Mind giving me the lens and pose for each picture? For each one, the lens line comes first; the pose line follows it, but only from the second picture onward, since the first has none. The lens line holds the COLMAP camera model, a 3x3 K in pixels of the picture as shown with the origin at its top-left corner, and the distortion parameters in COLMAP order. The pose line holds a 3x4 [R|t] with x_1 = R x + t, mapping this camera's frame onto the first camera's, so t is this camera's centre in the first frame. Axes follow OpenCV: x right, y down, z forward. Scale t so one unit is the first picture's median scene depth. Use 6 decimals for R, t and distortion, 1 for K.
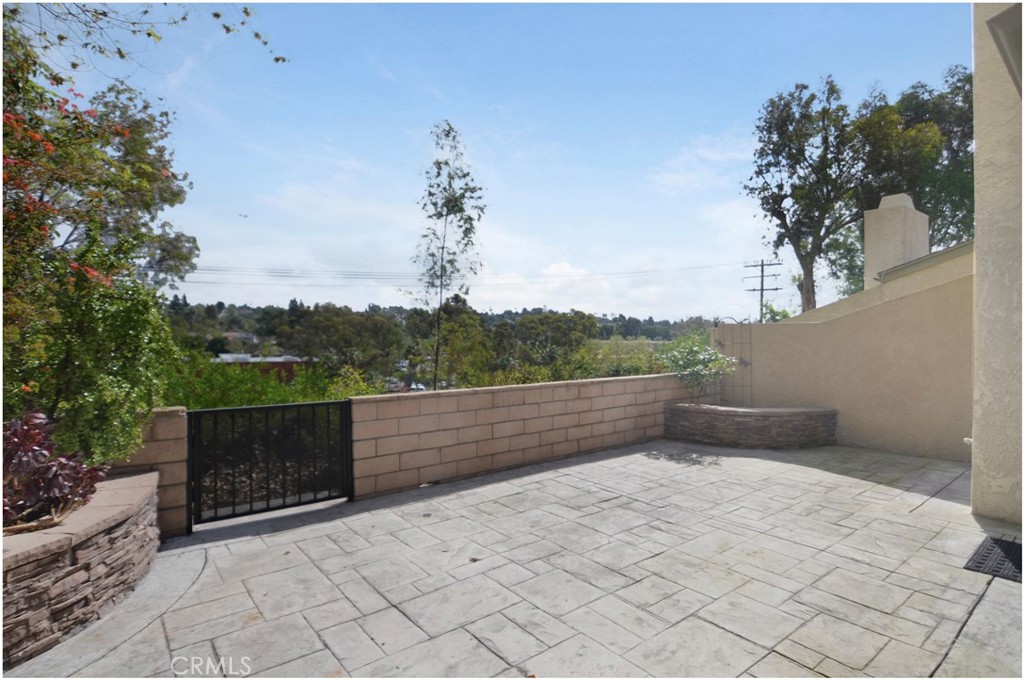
lens RADIAL K [[516.7, 0, 512.0], [0, 516.7, 340.0], [0, 0, 1]] dist [-0.001440, -0.000409]
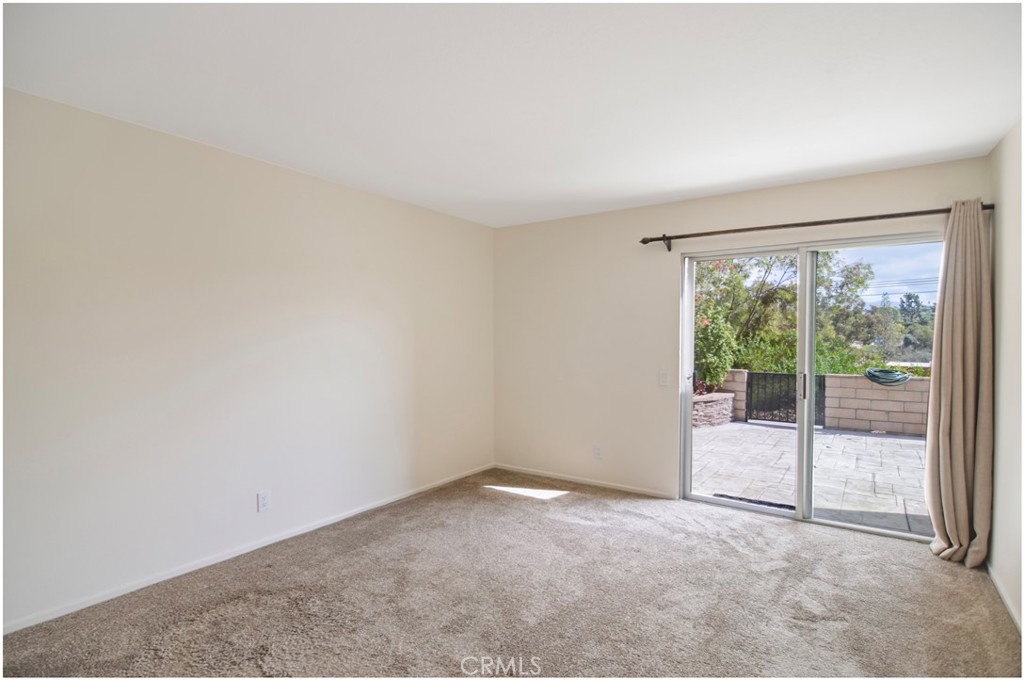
lens RADIAL K [[516.7, 0, 512.0], [0, 516.7, 340.0], [0, 0, 1]] dist [-0.001440, -0.000409]
pose [[0.260474, 0.002455, -0.965478, 1.424299], [-0.010781, 0.999942, -0.000366, 0.000613], [0.965421, 0.010504, 0.260485, -0.701546]]
